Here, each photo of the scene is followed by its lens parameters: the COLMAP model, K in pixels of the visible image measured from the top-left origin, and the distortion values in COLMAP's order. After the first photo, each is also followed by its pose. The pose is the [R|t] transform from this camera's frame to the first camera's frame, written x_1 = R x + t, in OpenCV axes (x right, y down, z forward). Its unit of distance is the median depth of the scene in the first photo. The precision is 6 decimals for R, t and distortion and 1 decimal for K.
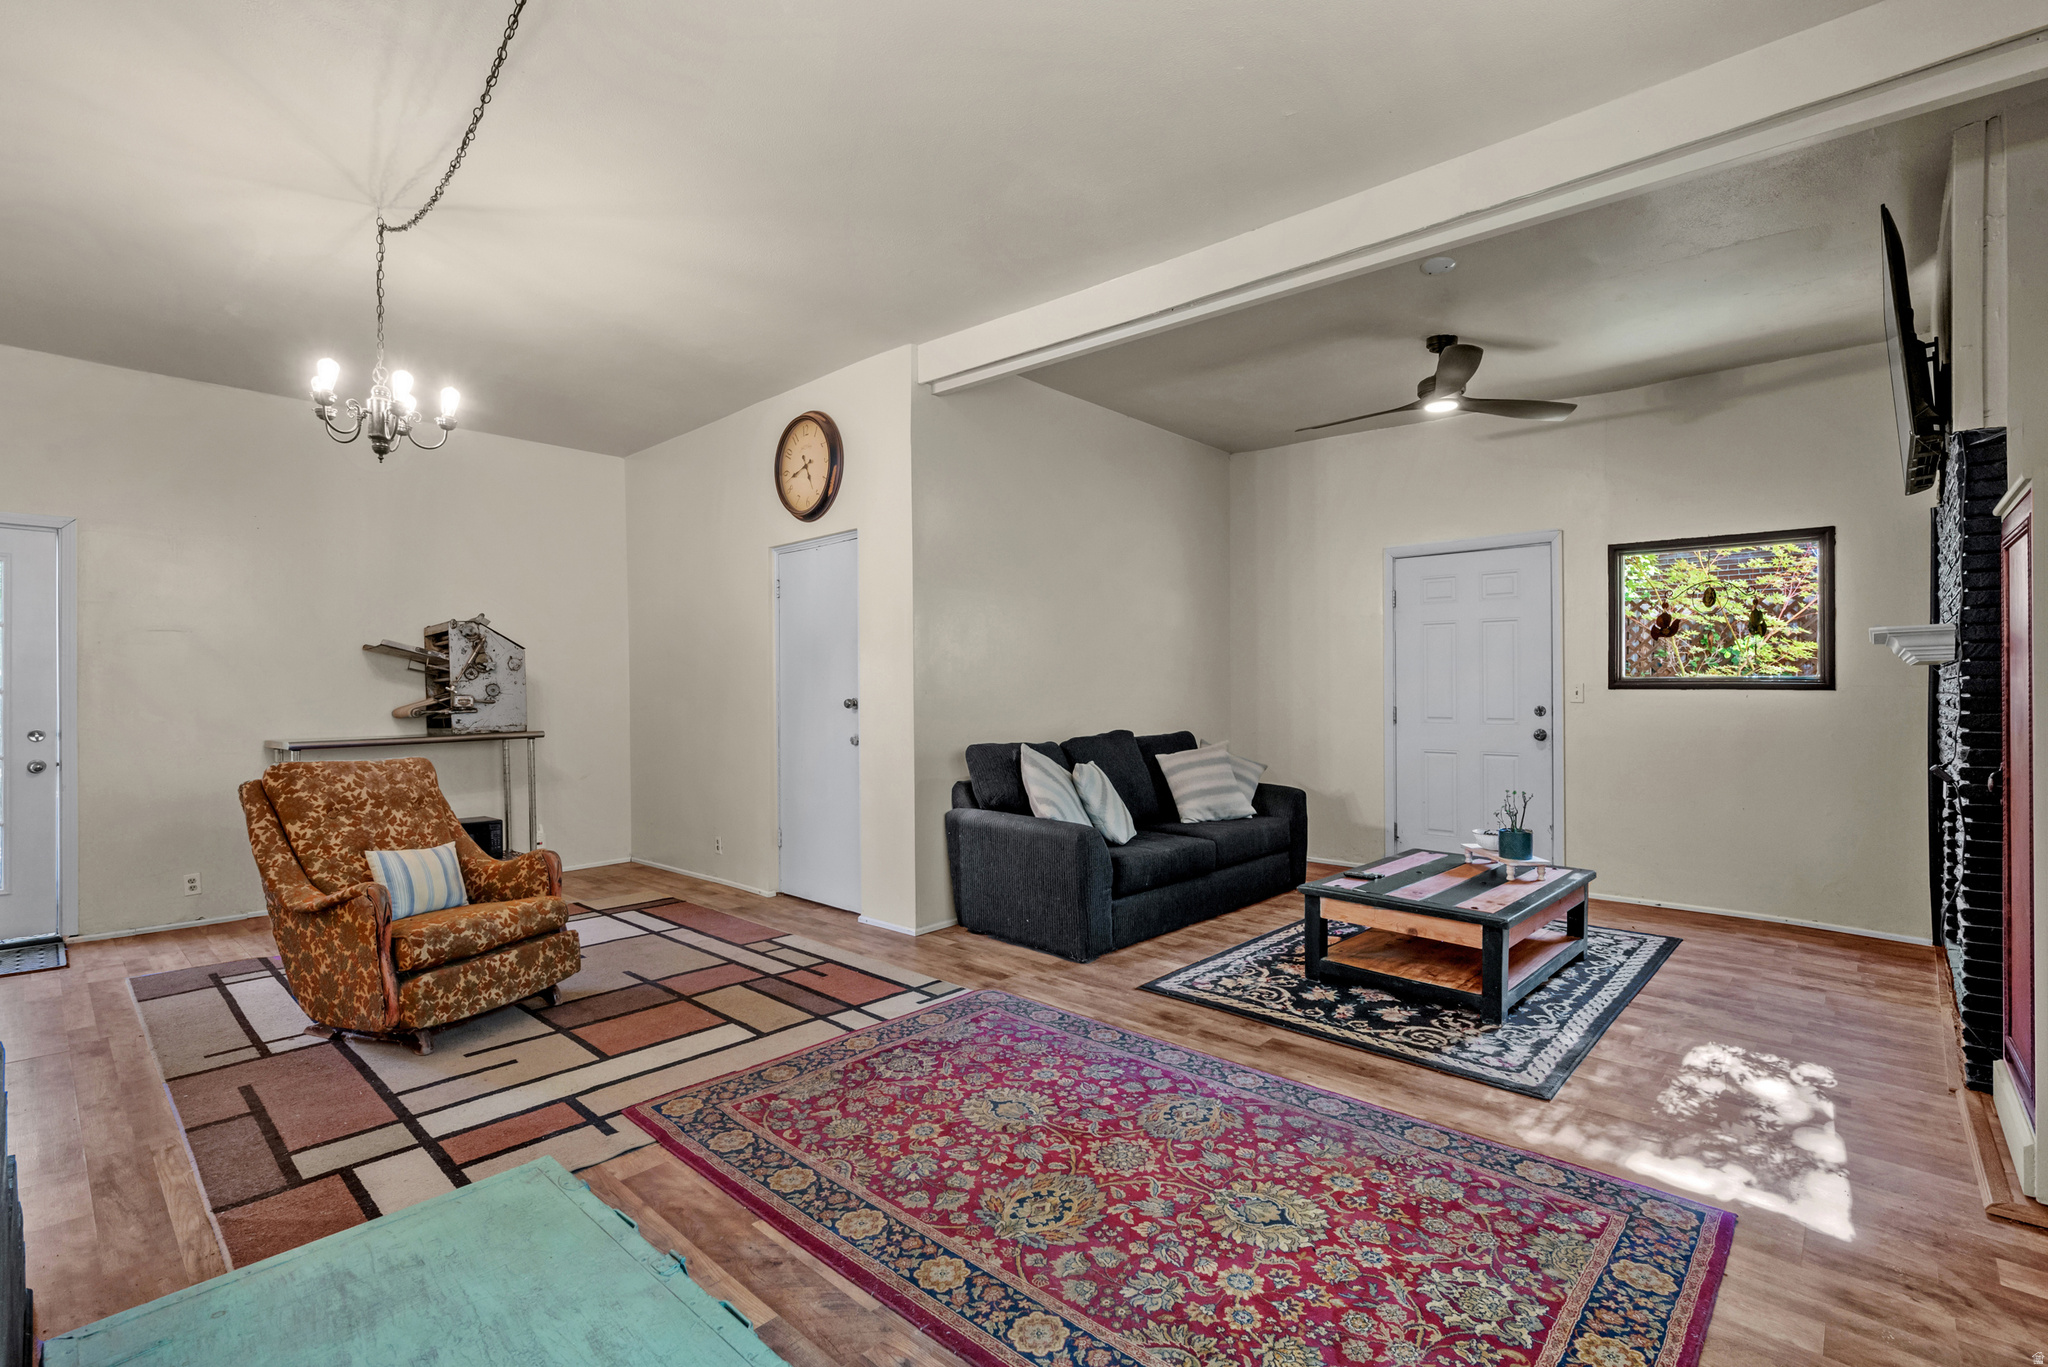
lens RADIAL K [[939.2, 0, 1027.3], [0, 939.2, 685.9], [0, 0, 1]] dist [-0.000591, -0.000172]
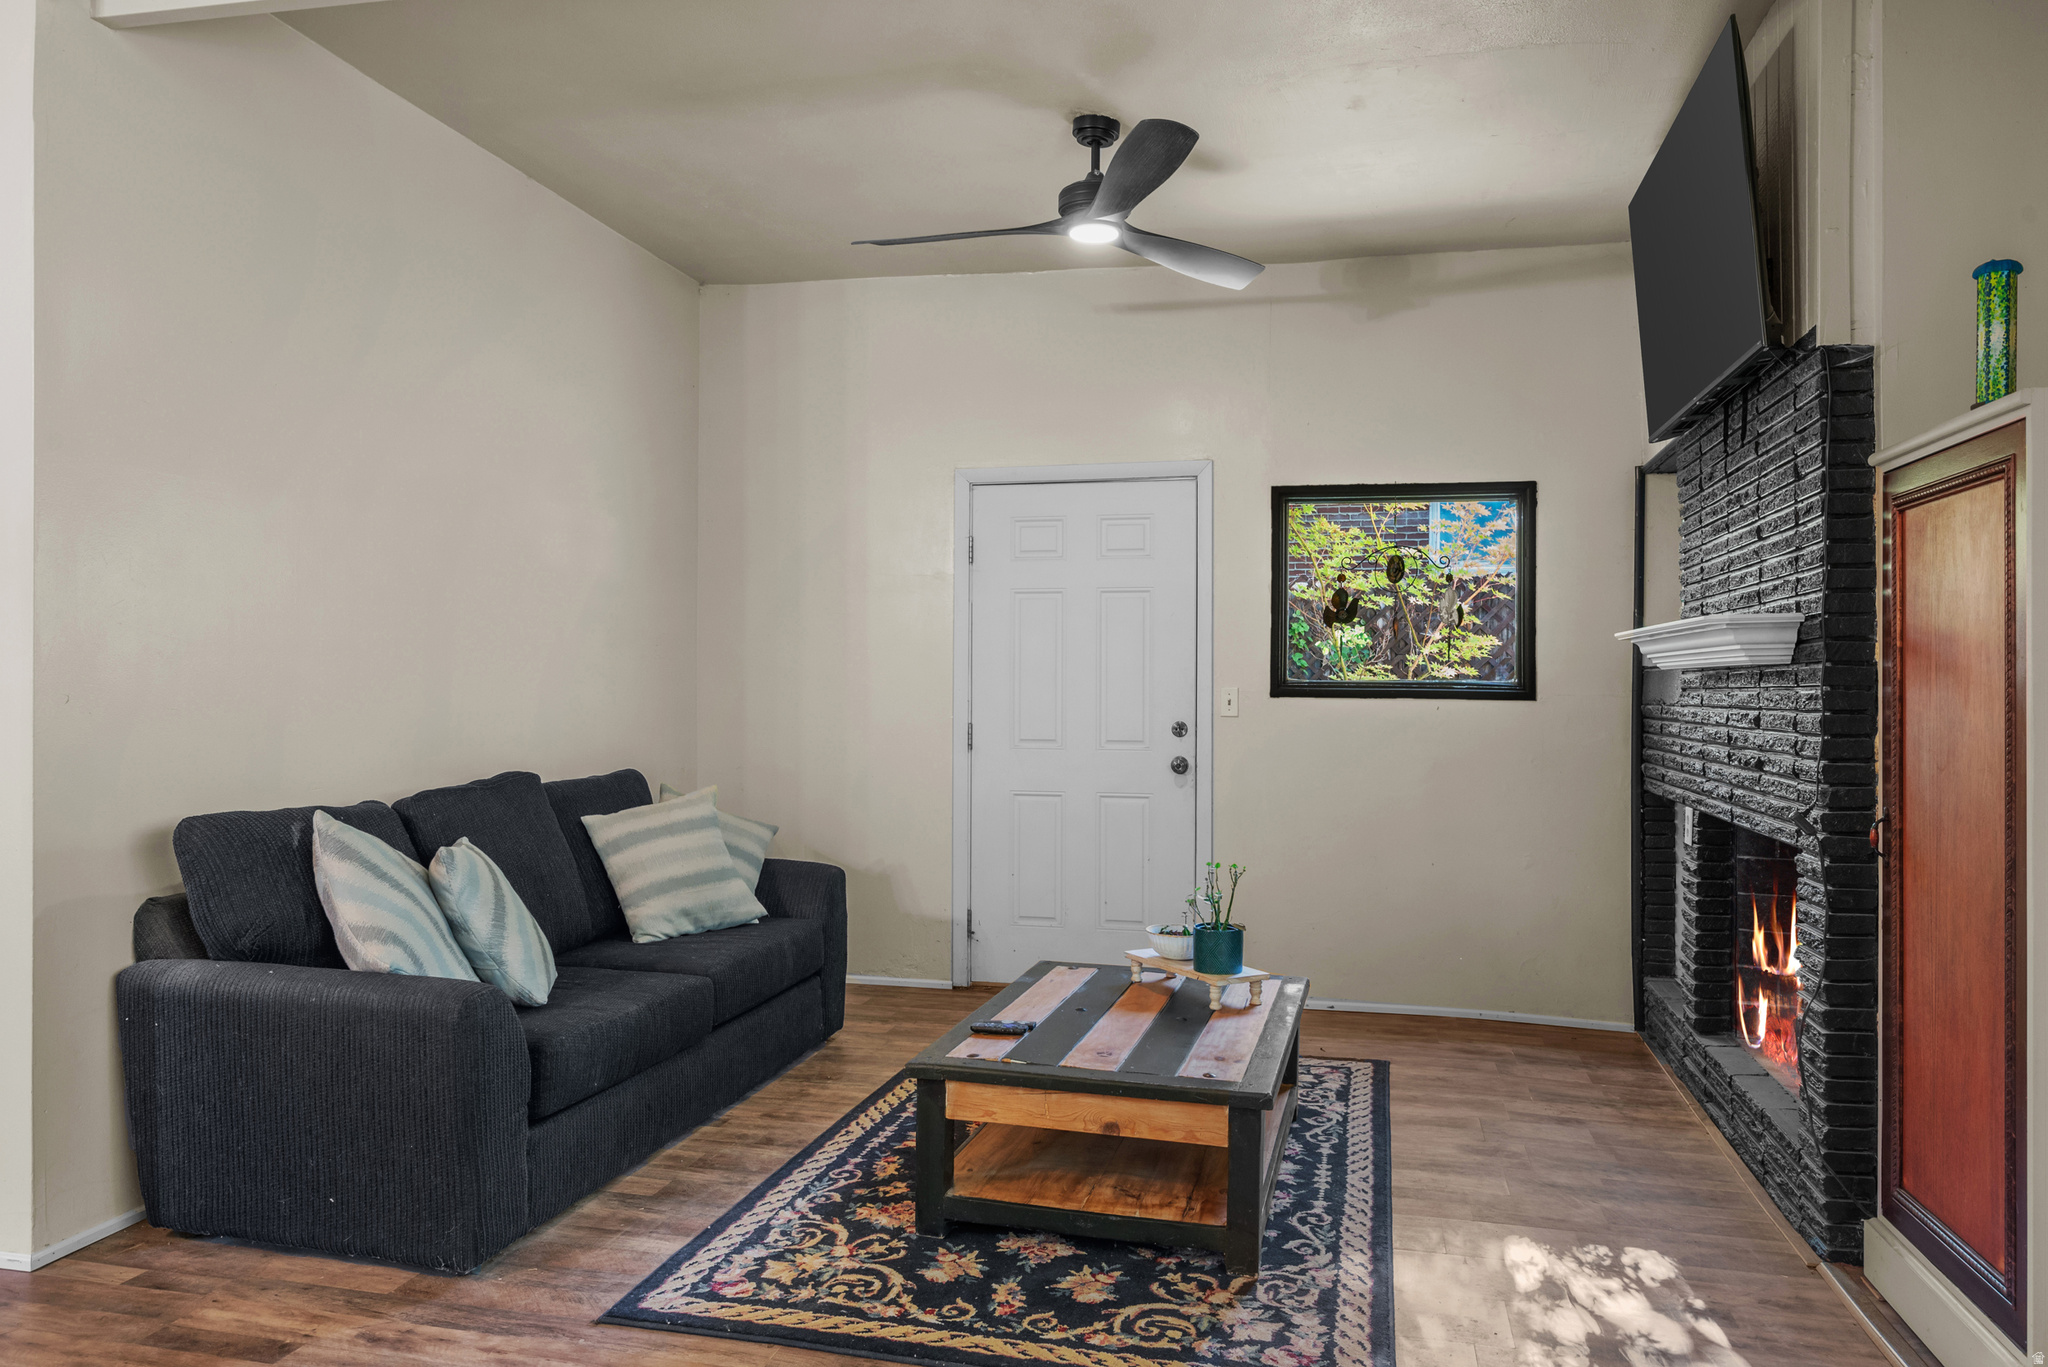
lens RADIAL K [[1391.9, 0, 1021.6], [0, 1391.9, 676.3], [0, 0, 1]] dist [-0.000620, -0.000720]
pose [[0.872796, 0.011030, 0.487960, -0.039478], [-0.008877, 0.999938, -0.006725, -0.003667], [-0.488004, 0.001538, 0.872840, 0.239821]]
